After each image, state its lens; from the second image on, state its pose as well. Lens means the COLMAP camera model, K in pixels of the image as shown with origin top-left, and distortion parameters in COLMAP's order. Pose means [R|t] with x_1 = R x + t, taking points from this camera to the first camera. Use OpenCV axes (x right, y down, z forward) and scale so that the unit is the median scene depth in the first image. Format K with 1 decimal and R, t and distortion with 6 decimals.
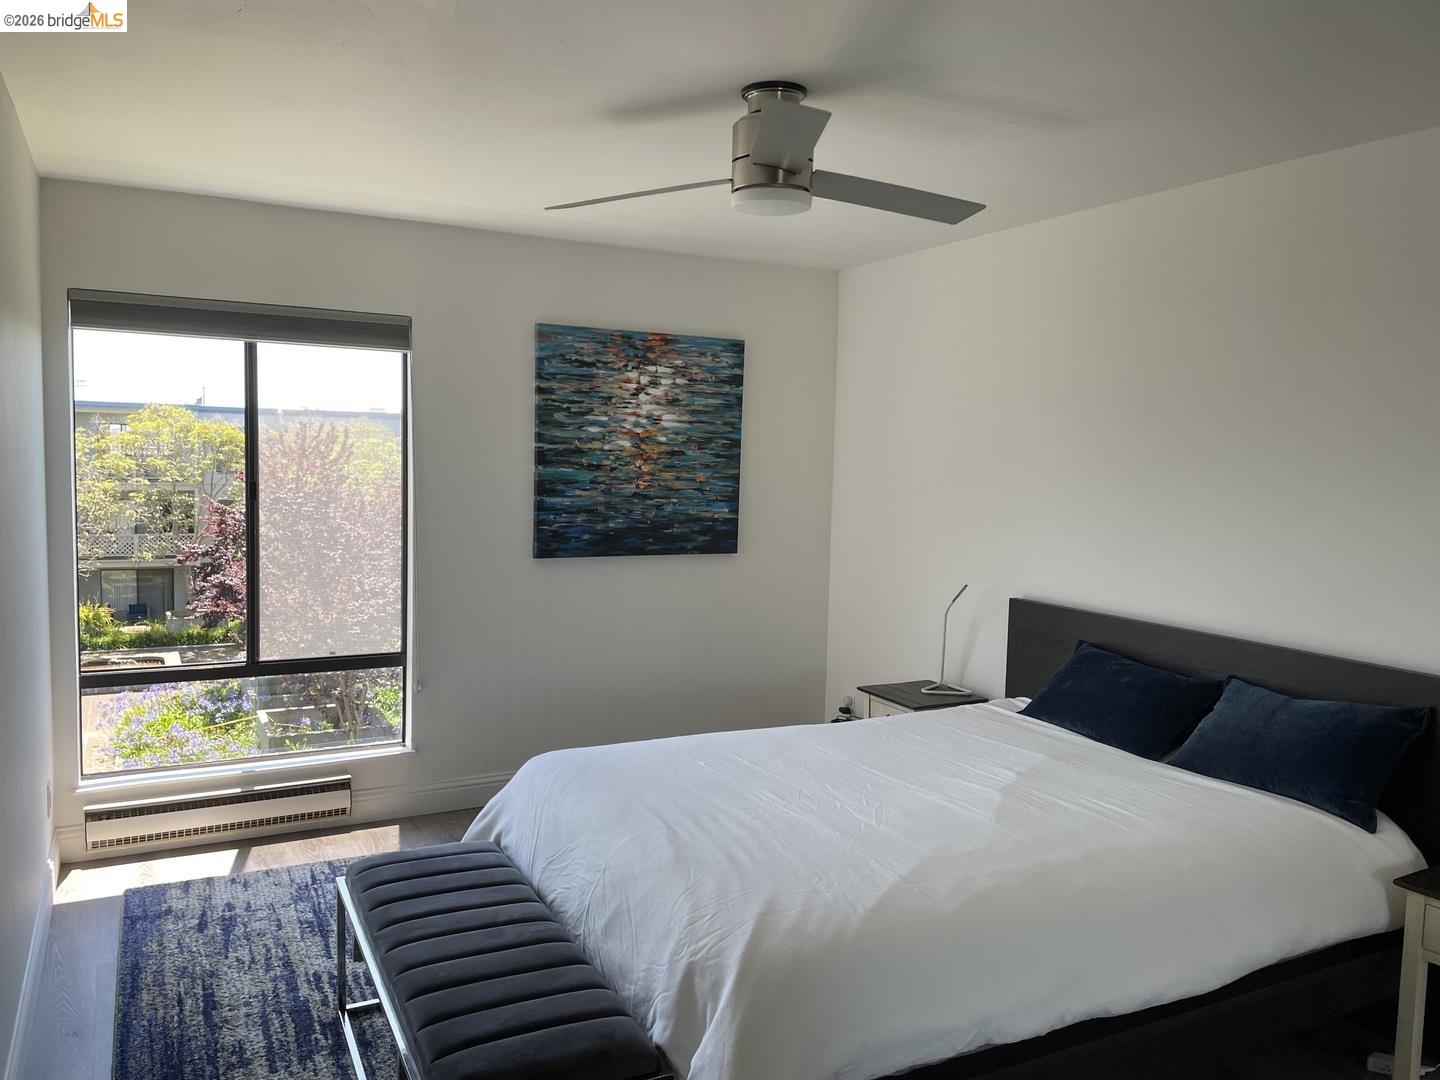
lens RADIAL K [[1095.7, 0, 699.6], [0, 1095.7, 547.0], [0, 0, 1]] dist [0.091627, -0.117274]
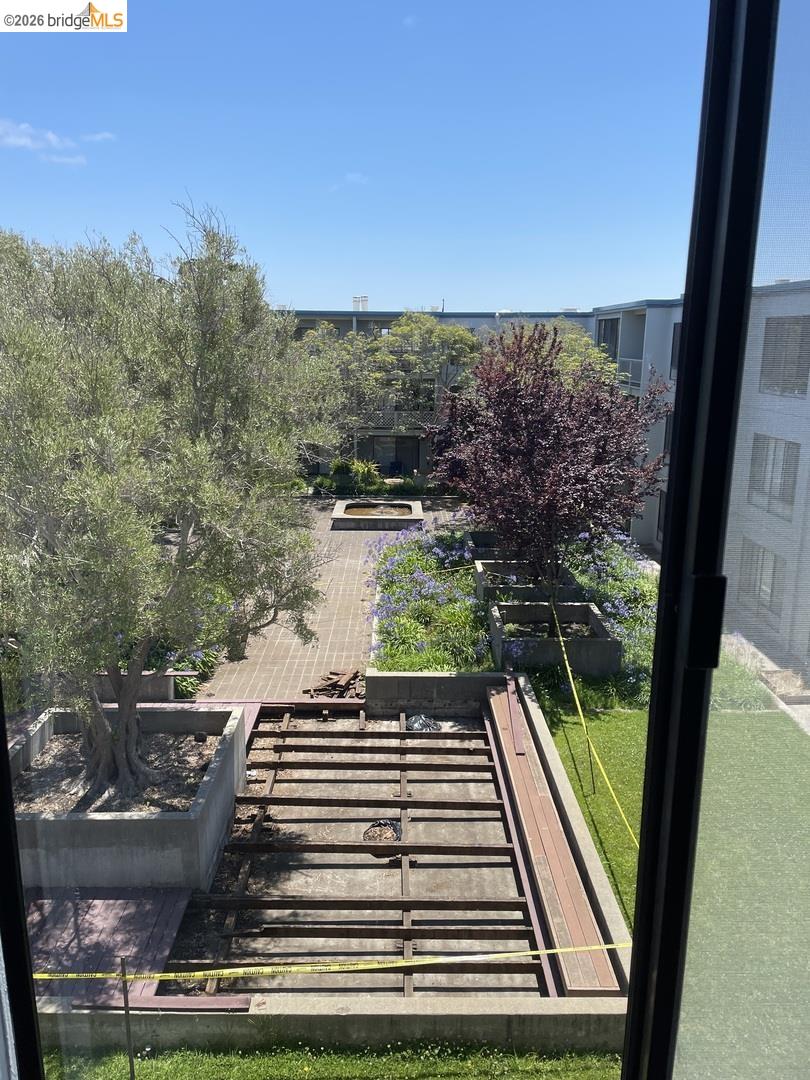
lens RADIAL K [[821.8, 0, 404.8], [0, 821.8, 531.1], [0, 0, 1]] dist [0.091627, -0.117274]
pose [[0.895046, 0.082196, -0.438333, -0.063774], [-0.021225, 0.989606, 0.142230, -0.016078], [0.445467, -0.117999, 0.887488, 0.141398]]
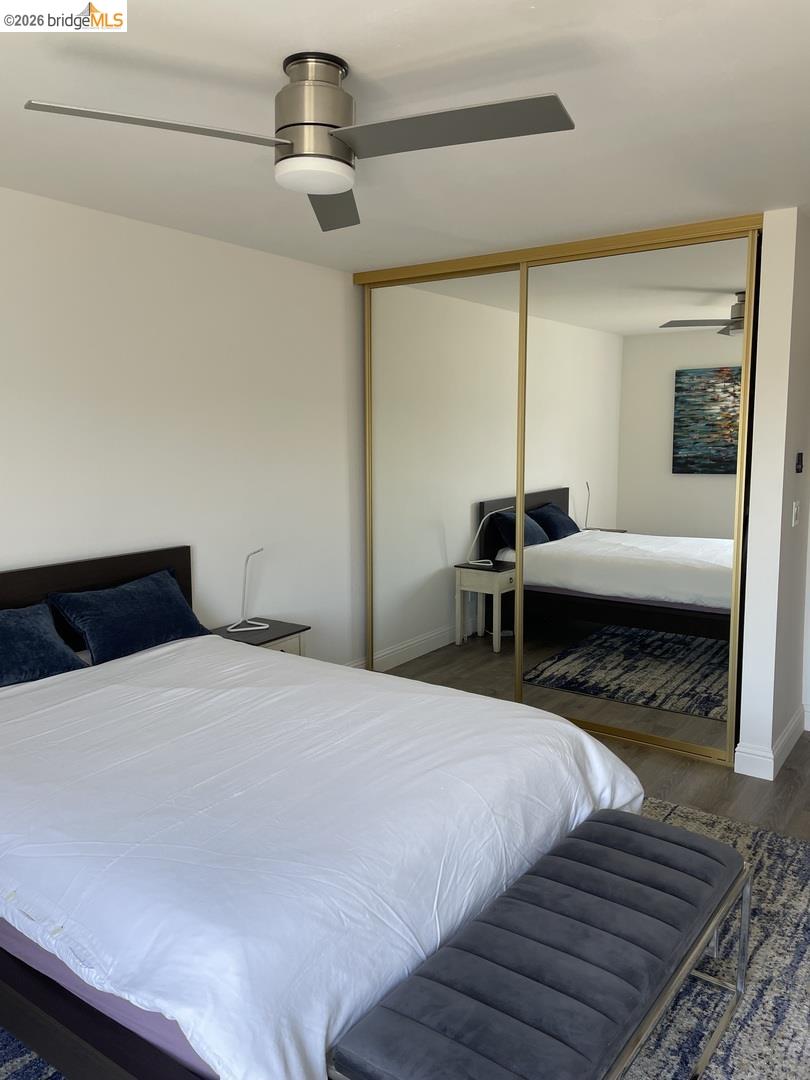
lens RADIAL K [[821.8, 0, 404.8], [0, 821.8, 531.1], [0, 0, 1]] dist [0.091627, -0.117274]
pose [[-0.470073, -0.130612, 0.872910, -0.350037], [0.069278, 0.980479, 0.184014, -0.066537], [-0.879904, 0.146973, -0.451849, 0.676063]]
